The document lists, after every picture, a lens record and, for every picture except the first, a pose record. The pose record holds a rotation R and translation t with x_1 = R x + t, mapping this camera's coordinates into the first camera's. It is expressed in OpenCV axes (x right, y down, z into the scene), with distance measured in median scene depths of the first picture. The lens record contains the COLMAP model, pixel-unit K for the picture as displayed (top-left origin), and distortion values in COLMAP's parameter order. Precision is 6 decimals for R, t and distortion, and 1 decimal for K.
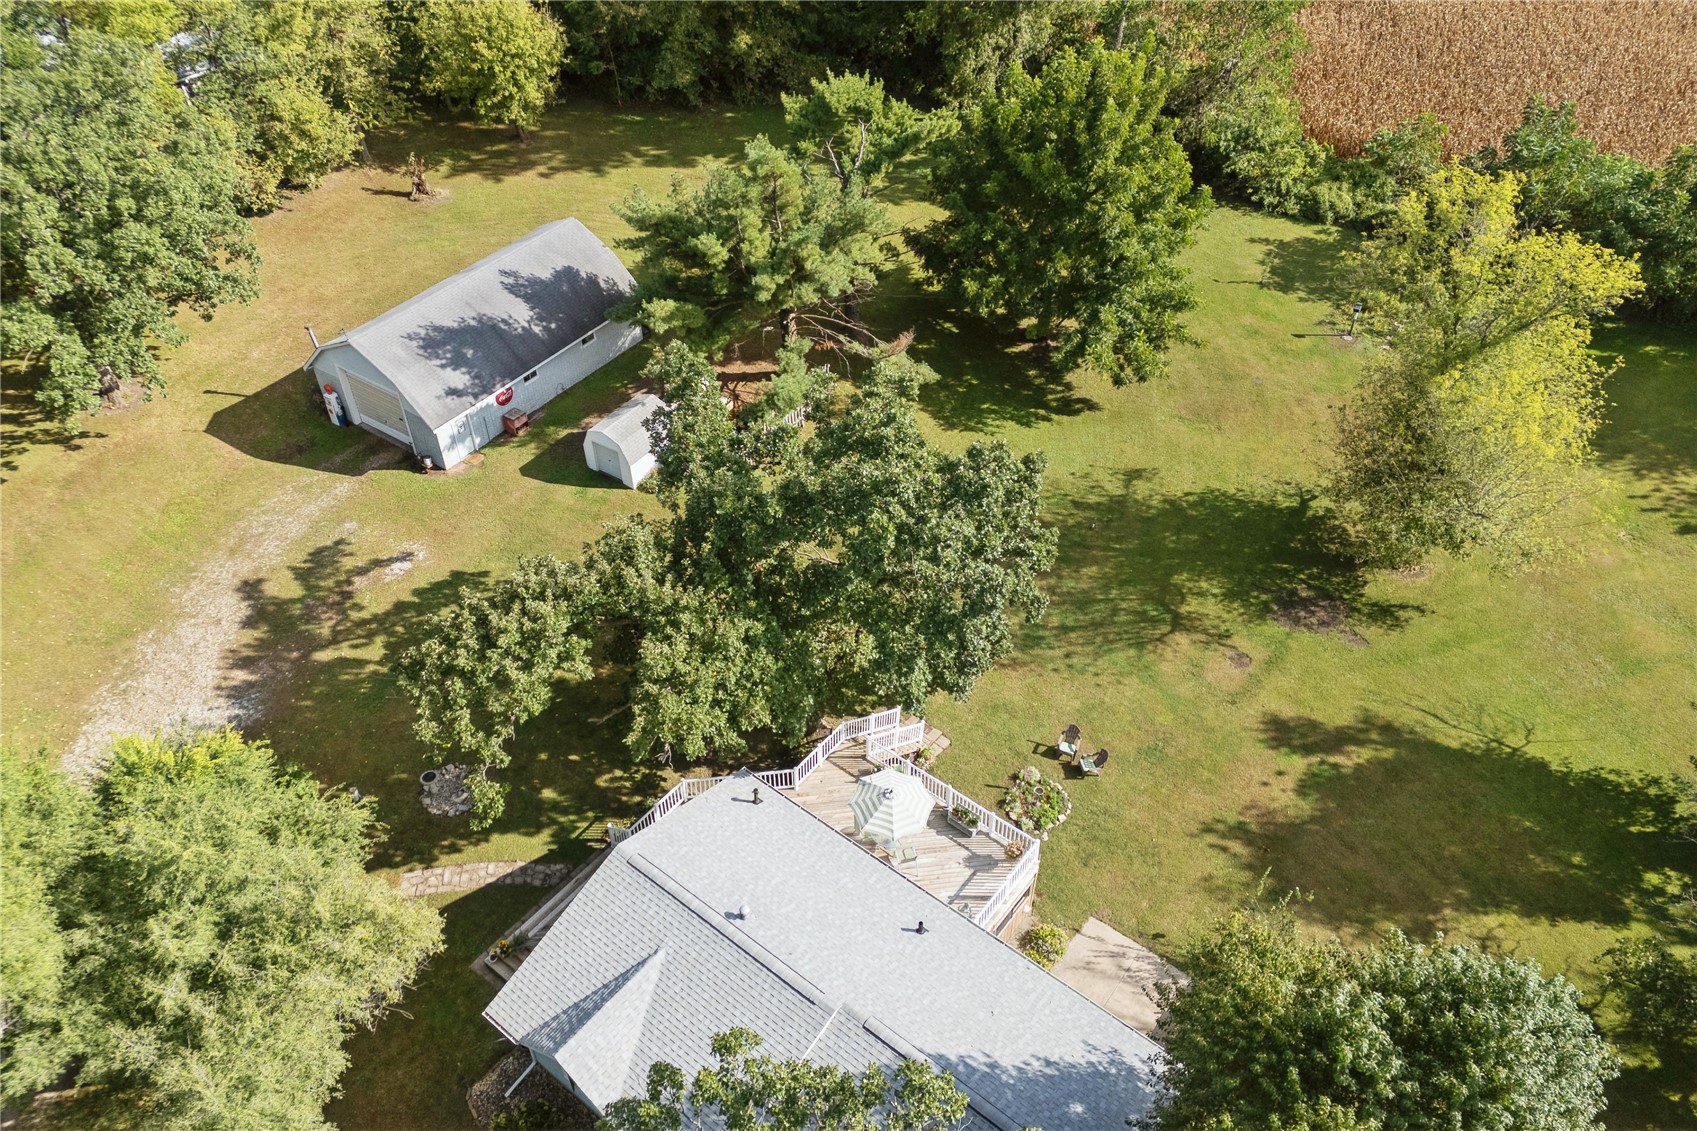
lens RADIAL K [[1173.8, 0, 851.1], [0, 1173.8, 630.4], [0, 0, 1]] dist [0.006196, 0.000999]
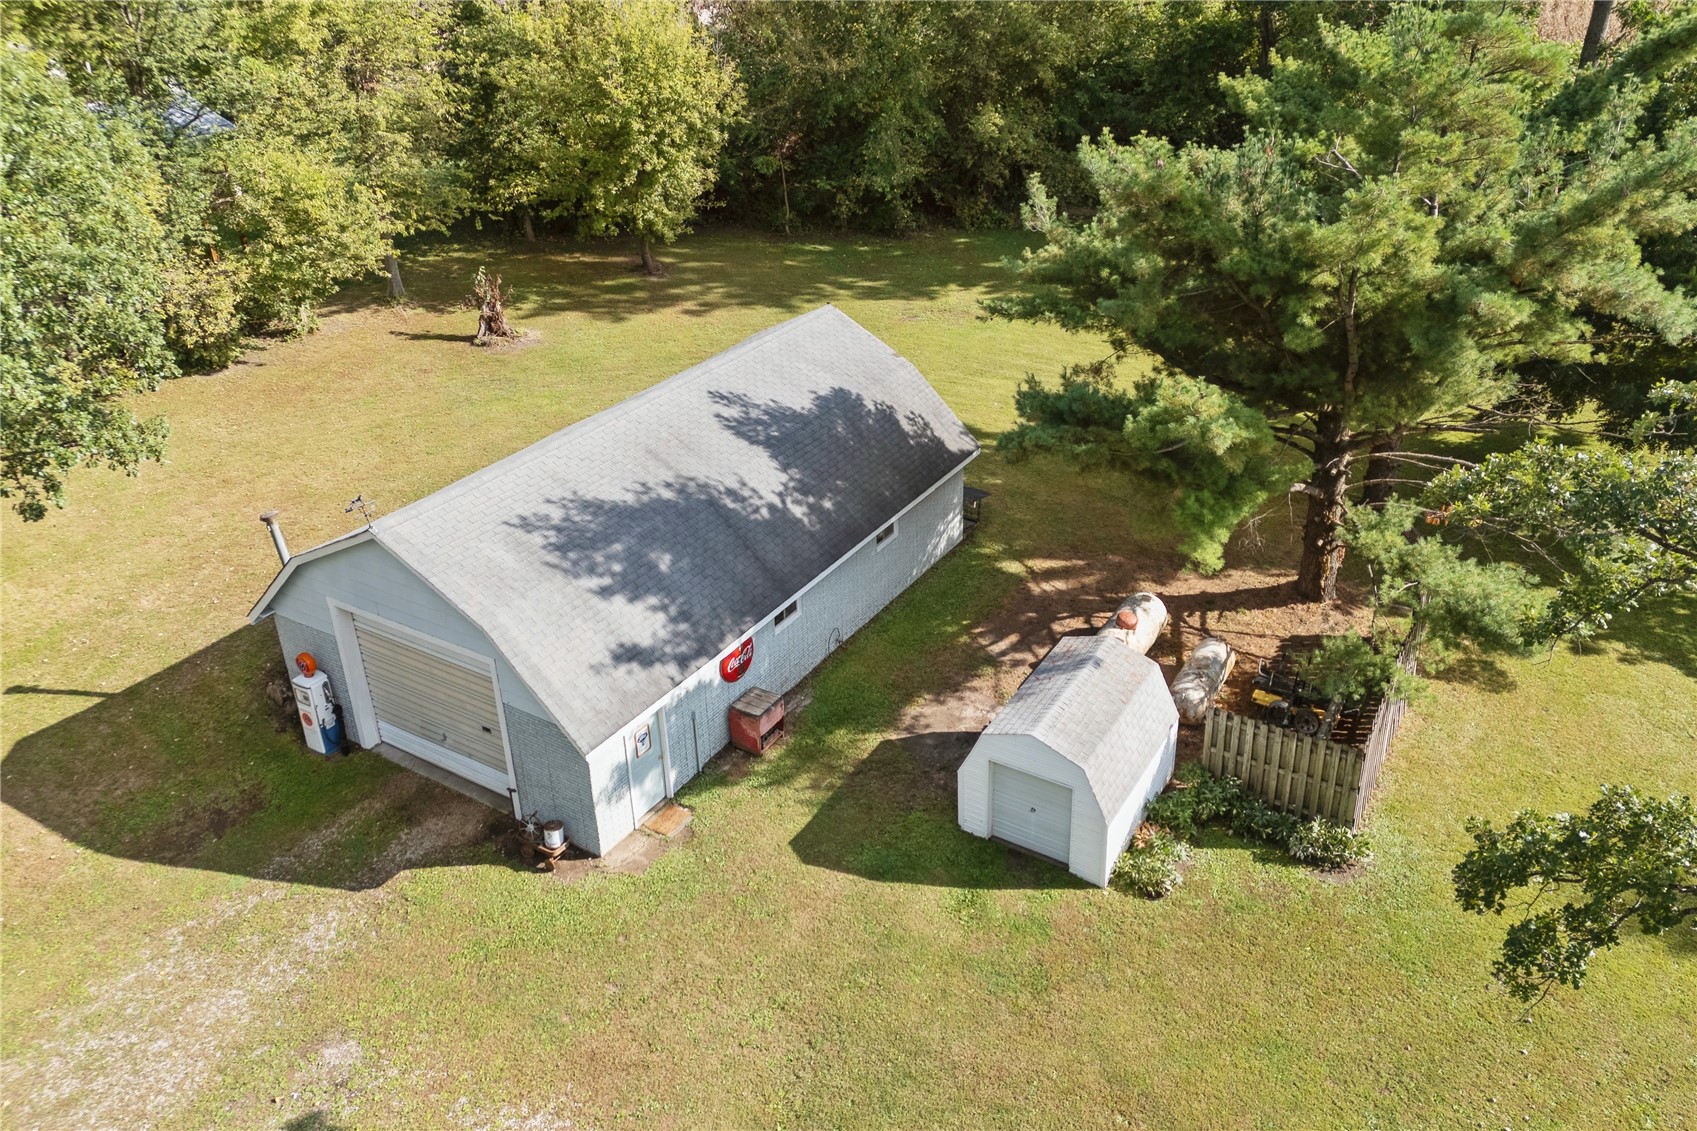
lens RADIAL K [[1231.7, 0, 848.5], [0, 1231.7, 565.5], [0, 0, 1]] dist [0.085627, -0.101431]
pose [[0.999005, -0.044053, 0.006891, -0.254056], [0.044214, 0.958747, -0.280801, -0.106947], [0.005763, 0.280826, 0.959741, 0.566805]]
